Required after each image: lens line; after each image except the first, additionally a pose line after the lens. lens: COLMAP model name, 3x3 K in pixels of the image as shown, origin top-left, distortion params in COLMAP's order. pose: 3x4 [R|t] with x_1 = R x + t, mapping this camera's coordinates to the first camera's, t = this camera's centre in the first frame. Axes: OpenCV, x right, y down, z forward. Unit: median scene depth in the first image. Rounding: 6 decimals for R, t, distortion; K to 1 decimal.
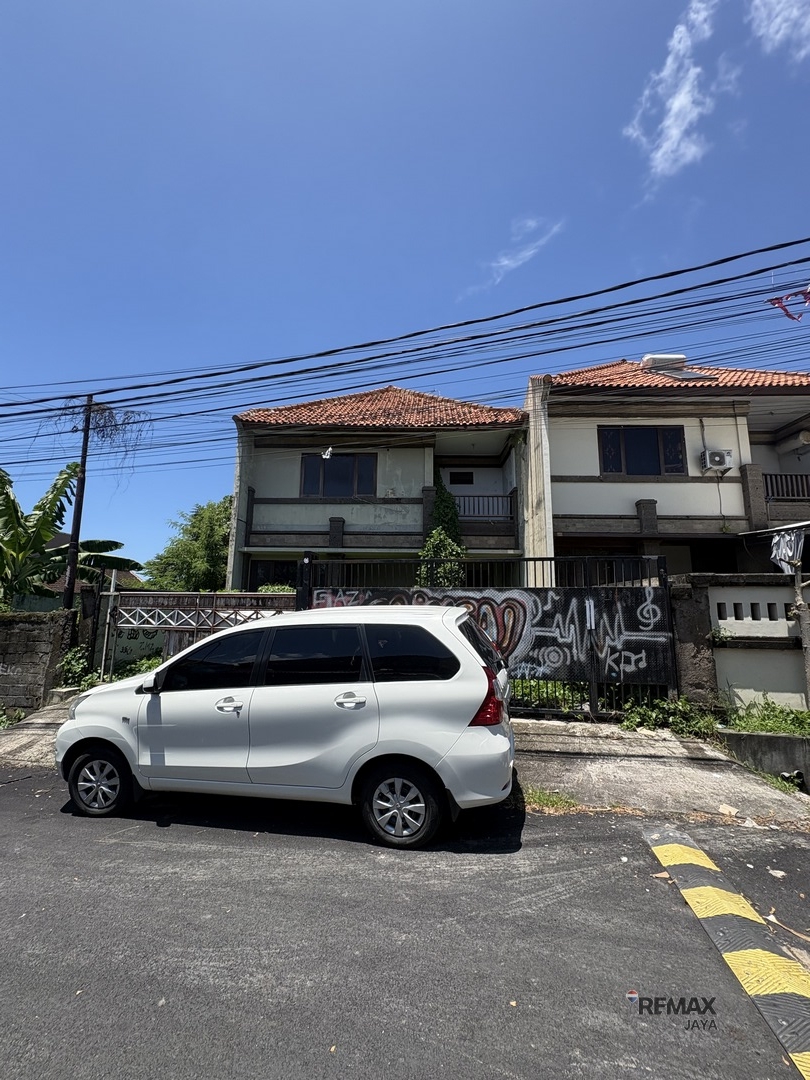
lens RADIAL K [[444.6, 0, 405.0], [0, 444.6, 540.0], [0, 0, 1]] dist [0.000297, 0.000054]
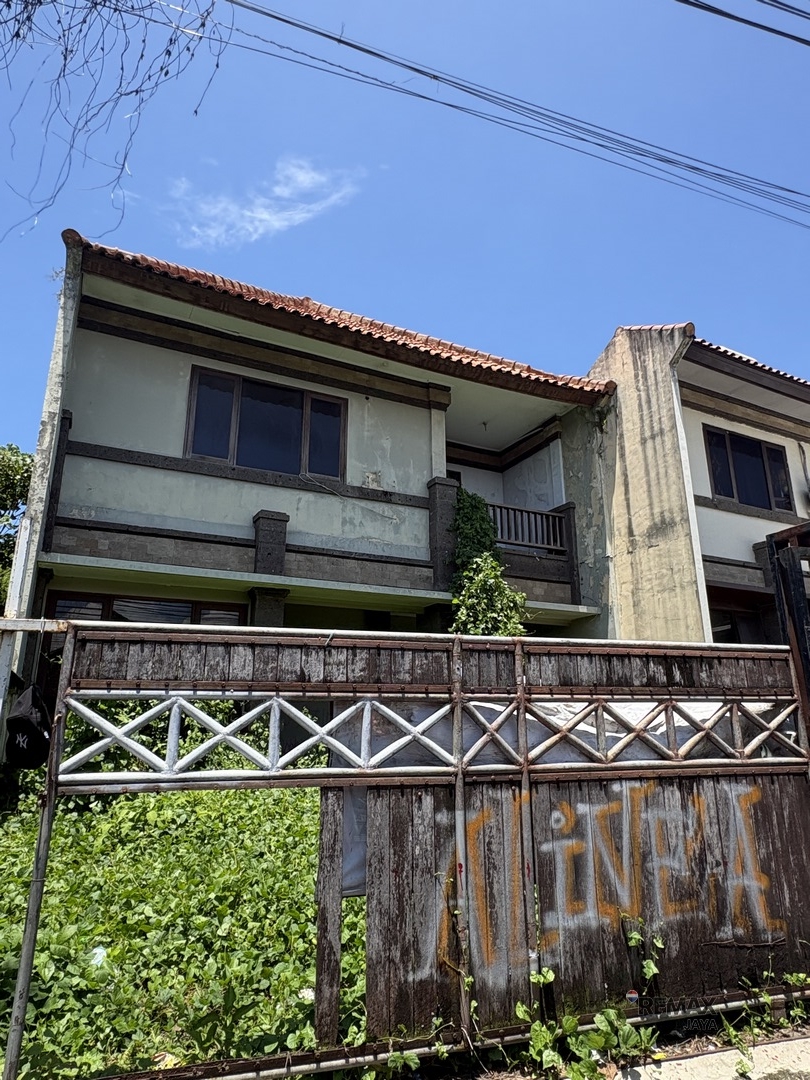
lens RADIAL K [[657.3, 0, 405.0], [0, 657.3, 540.0], [0, 0, 1]] dist [0.057349, -0.000047]
pose [[0.869890, 0.114953, 0.479664, -0.377608], [-0.057908, 0.989540, -0.132127, 0.063400], [-0.489835, 0.087160, 0.867447, 0.361109]]
